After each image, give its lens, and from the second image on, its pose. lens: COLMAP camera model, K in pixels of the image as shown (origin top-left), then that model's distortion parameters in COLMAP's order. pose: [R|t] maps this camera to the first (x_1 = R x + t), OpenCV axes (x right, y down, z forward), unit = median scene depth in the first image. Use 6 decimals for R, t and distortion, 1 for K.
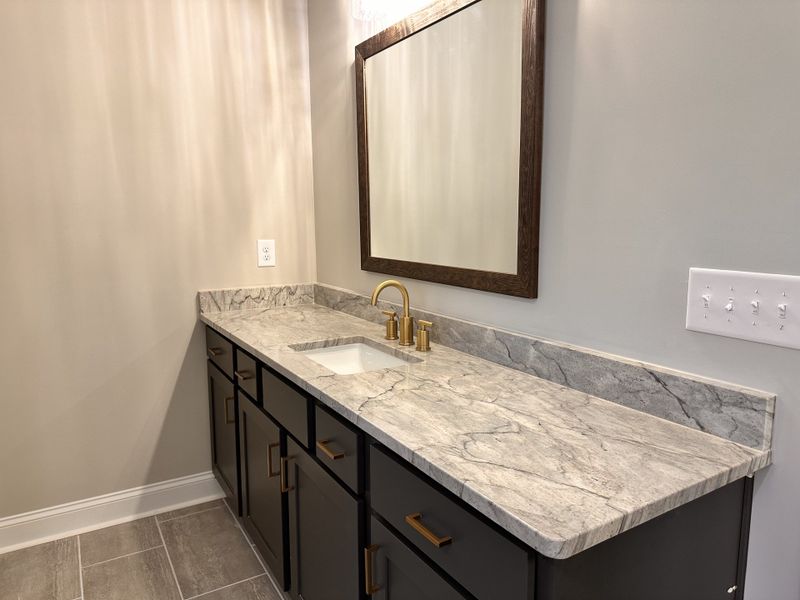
lens RADIAL K [[553.9, 0, 401.0], [0, 553.9, 294.7], [0, 0, 1]] dist [0.013490, 0.001505]
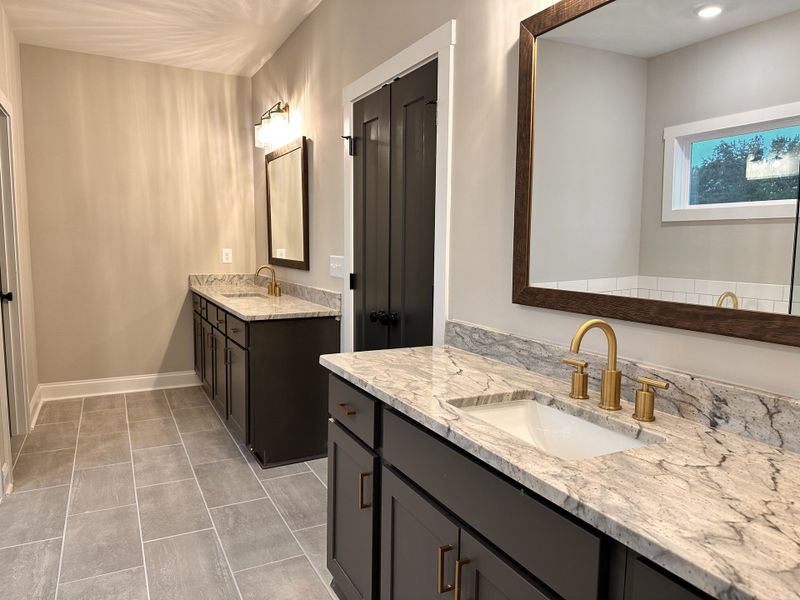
lens RADIAL K [[557.6, 0, 399.5], [0, 557.6, 301.8], [0, 0, 1]] dist [0.095123, -0.123354]
pose [[0.997056, 0.023371, -0.073034, 0.513316], [-0.025758, 0.999159, -0.031914, 0.133173], [0.072226, 0.033701, 0.996819, -0.910089]]
